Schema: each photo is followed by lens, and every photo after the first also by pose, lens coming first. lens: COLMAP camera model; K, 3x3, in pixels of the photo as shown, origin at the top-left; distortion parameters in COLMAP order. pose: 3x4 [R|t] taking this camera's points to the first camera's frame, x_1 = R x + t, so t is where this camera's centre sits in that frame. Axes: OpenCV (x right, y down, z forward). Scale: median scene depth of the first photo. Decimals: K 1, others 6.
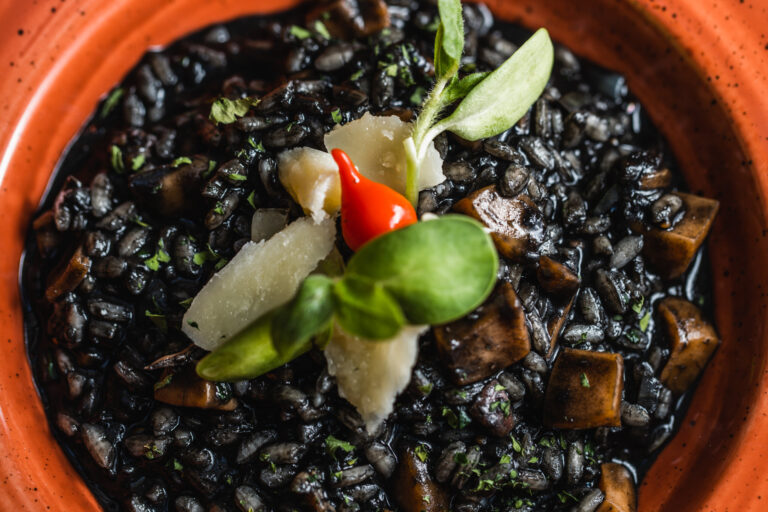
lens RADIAL K [[3980.7, 0, 384.0], [0, 3980.7, 256.0], [0, 0, 1]] dist [-0.018114, -6.981490]
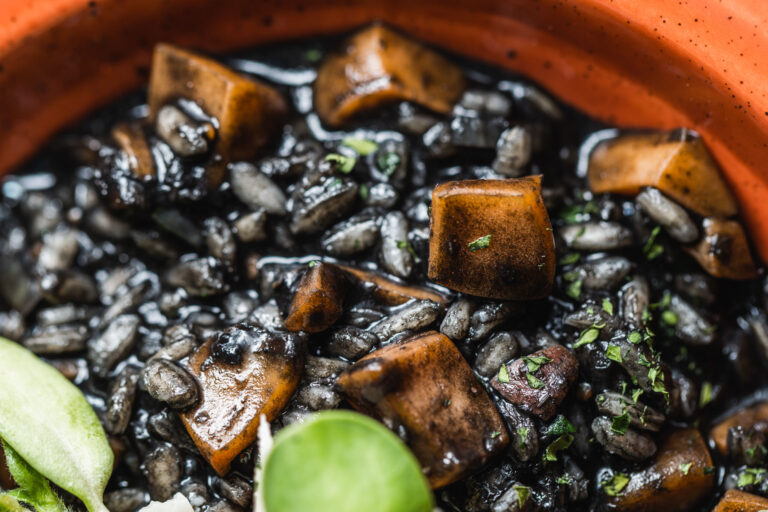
lens RADIAL K [[3980.7, 0, 384.0], [0, 3980.7, 256.0], [0, 0, 1]] dist [-0.018114, -6.981490]
pose [[-0.099495, -0.991838, -0.079736, 0.098912], [0.982050, -0.110786, 0.152660, -0.079048], [-0.160248, -0.063115, 0.985057, 0.377653]]
